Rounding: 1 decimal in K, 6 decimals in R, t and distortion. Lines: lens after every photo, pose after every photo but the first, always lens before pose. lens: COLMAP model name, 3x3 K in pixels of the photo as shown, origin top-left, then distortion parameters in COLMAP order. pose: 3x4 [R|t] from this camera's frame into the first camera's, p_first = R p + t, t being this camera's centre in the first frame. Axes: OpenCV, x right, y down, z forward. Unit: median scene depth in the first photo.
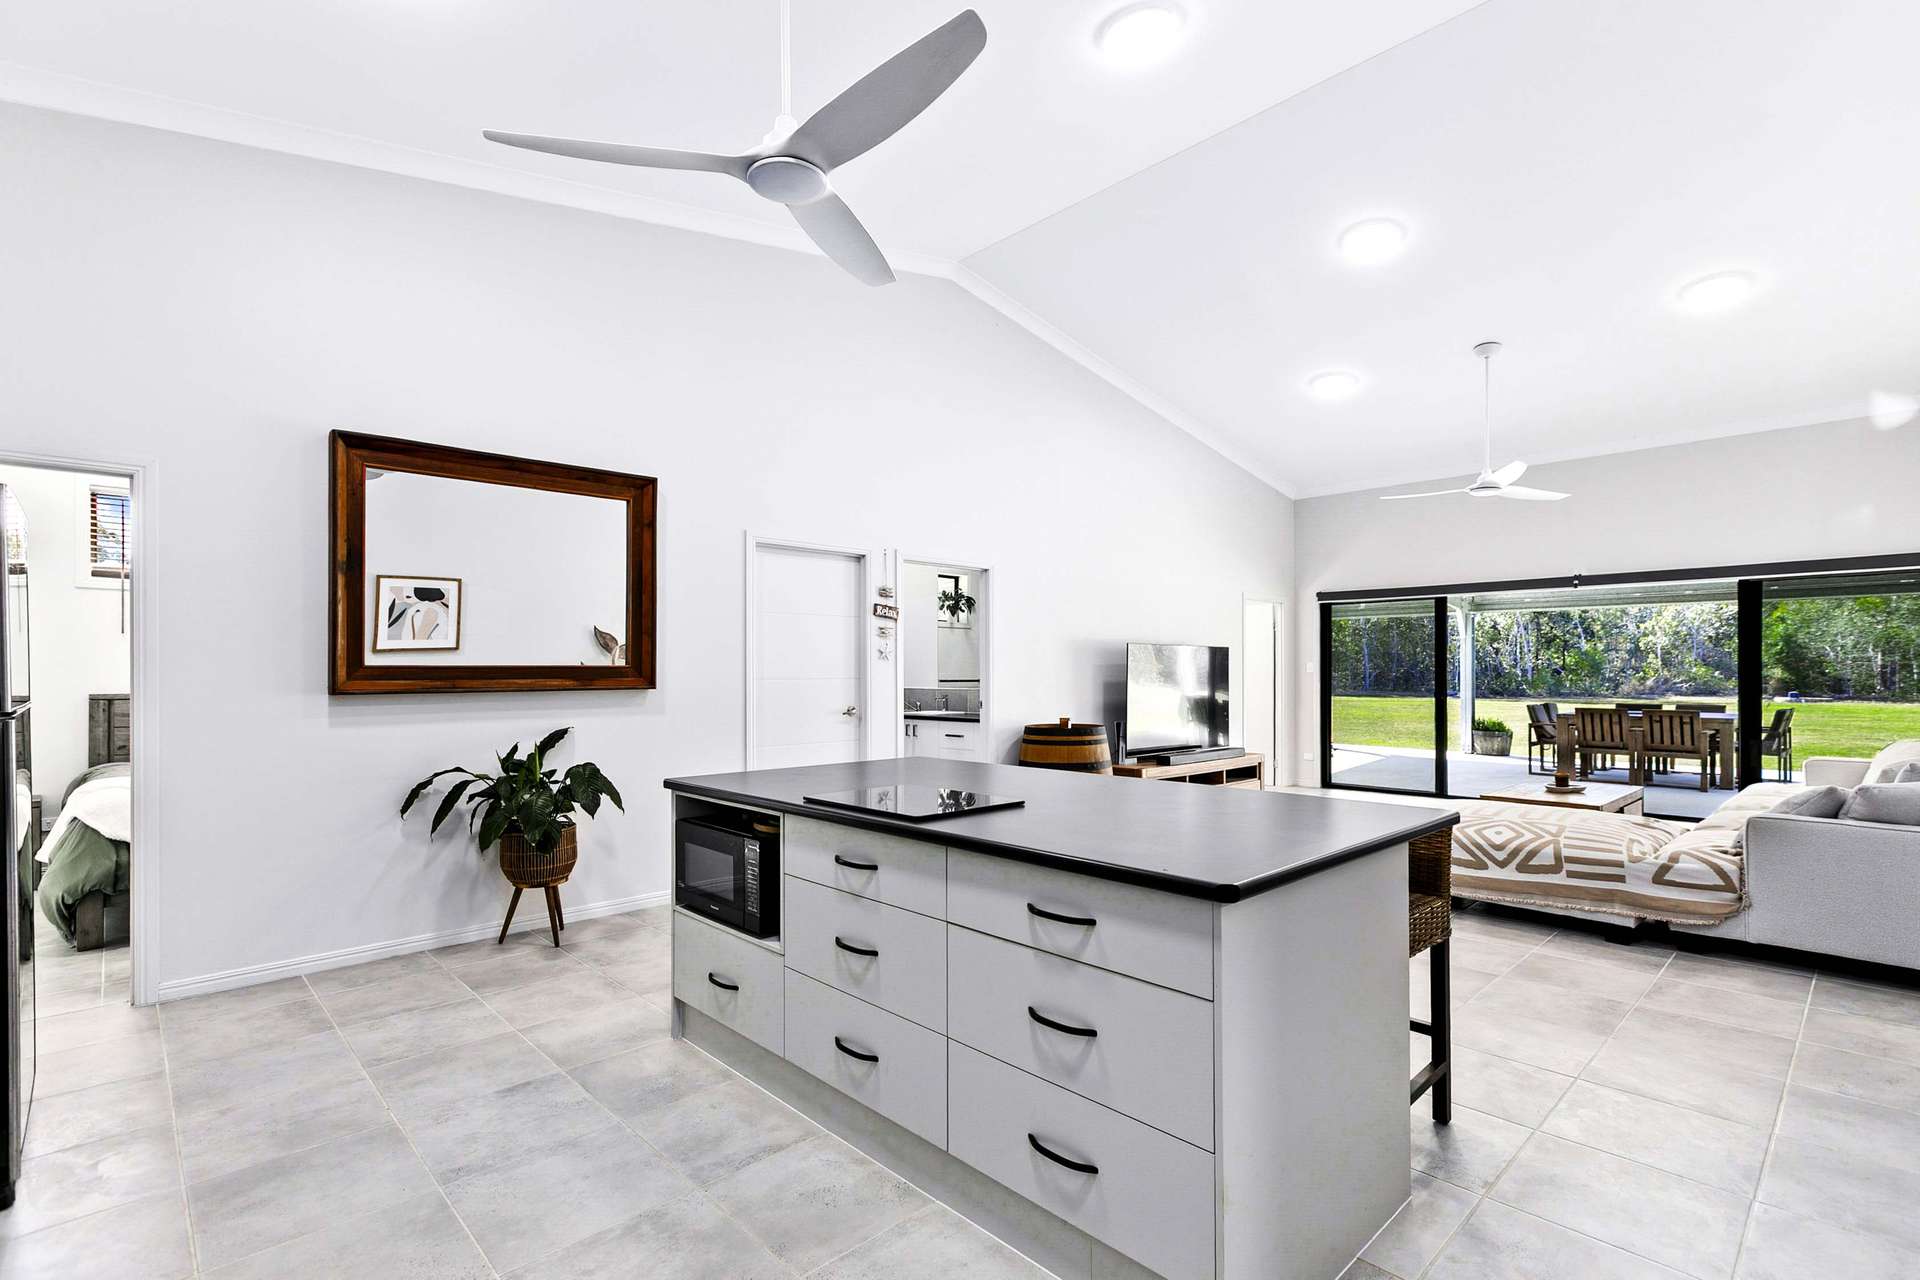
lens RADIAL K [[880.9, 0, 929.6], [0, 880.9, 676.8], [0, 0, 1]] dist [-0.000234, 0.003472]
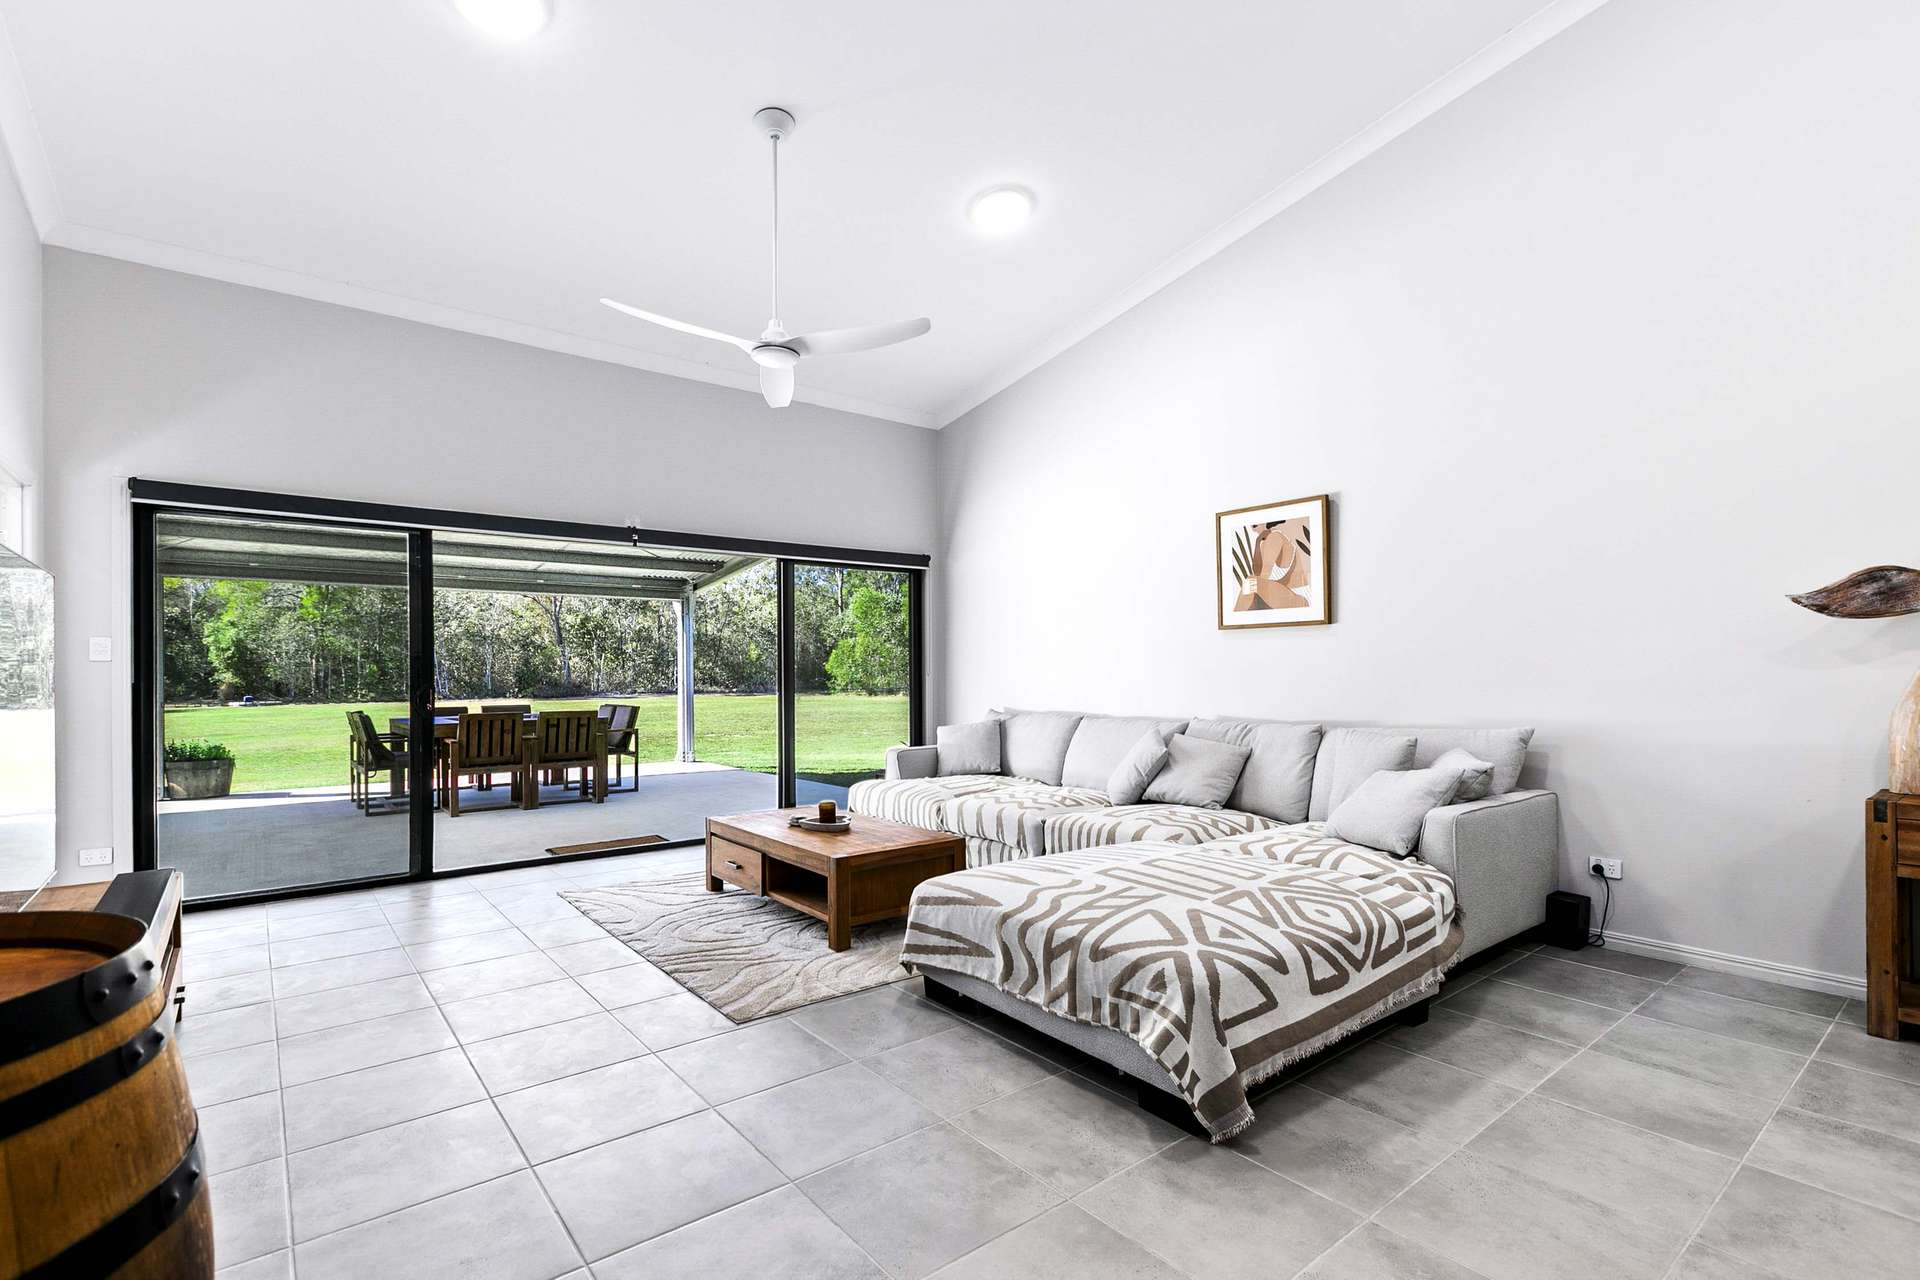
lens RADIAL K [[880.9, 0, 969.5], [0, 880.9, 669.4], [0, 0, 1]] dist [-0.000234, 0.003472]
pose [[0.038391, 0.007099, 0.999238, 0.023233], [0.009558, 0.999926, -0.007471, 0.008085], [-0.999217, 0.009837, 0.038321, 0.623920]]
